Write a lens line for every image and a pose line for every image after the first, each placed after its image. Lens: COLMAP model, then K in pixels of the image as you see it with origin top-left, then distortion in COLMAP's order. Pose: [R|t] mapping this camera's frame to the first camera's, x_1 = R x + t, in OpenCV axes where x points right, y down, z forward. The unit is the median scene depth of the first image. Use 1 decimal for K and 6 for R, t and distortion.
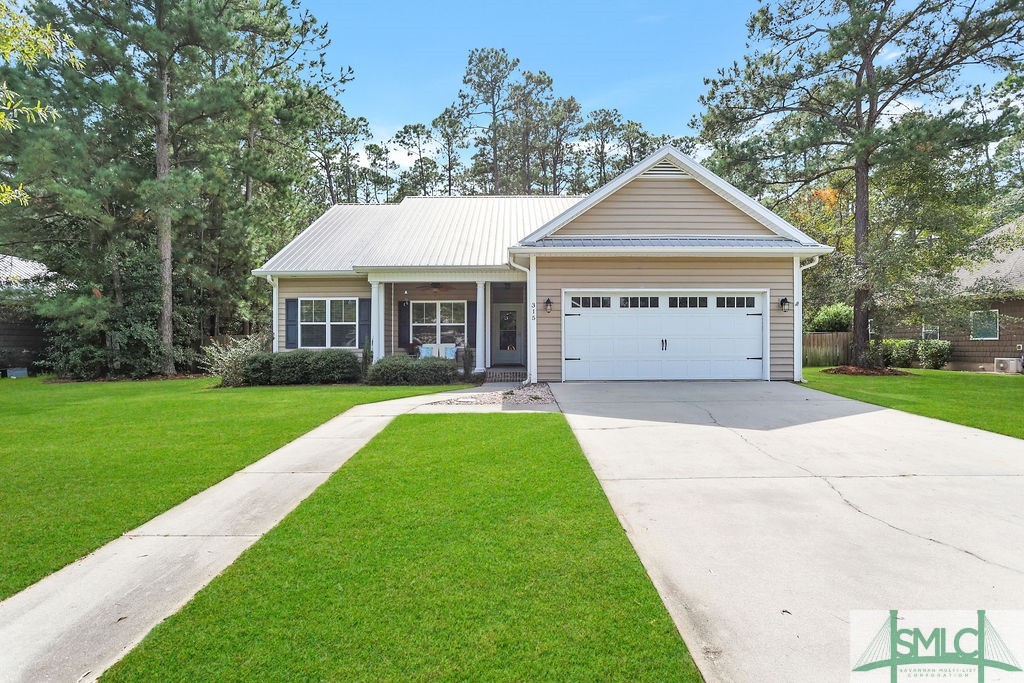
lens RADIAL K [[490.5, 0, 516.7], [0, 490.5, 347.6], [0, 0, 1]] dist [-0.026551, 0.002870]
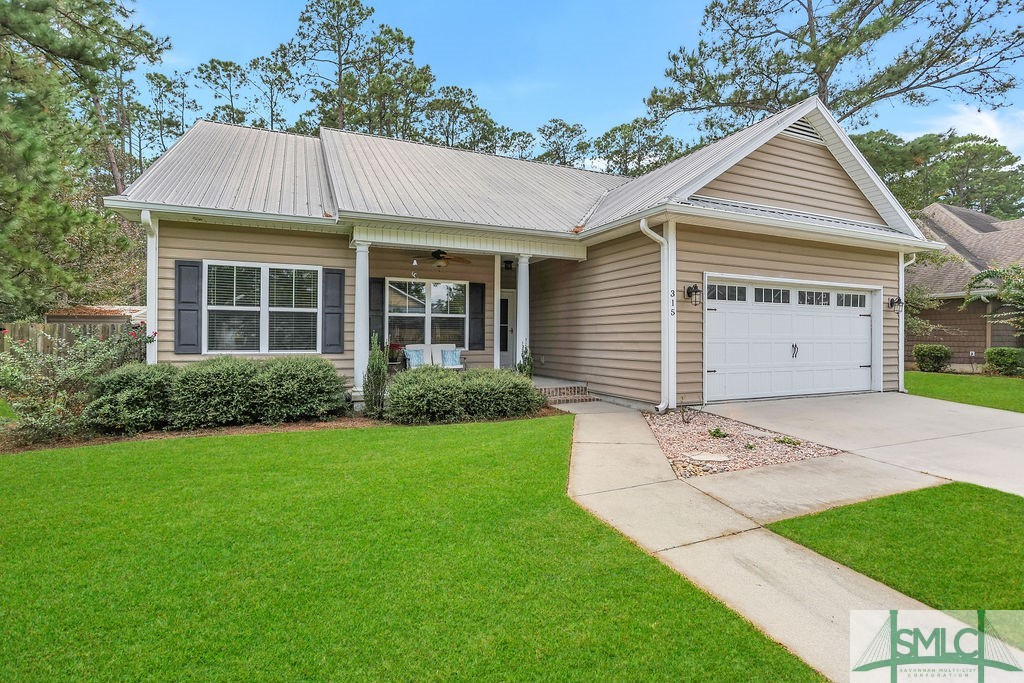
lens RADIAL K [[490.5, 0, 512.3], [0, 490.5, 335.8], [0, 0, 1]] dist [-0.026551, 0.002870]
pose [[0.919003, 0.009518, 0.394135, -0.344290], [-0.007225, 0.999947, -0.007303, -0.017160], [-0.394184, 0.003864, 0.919024, 0.373949]]
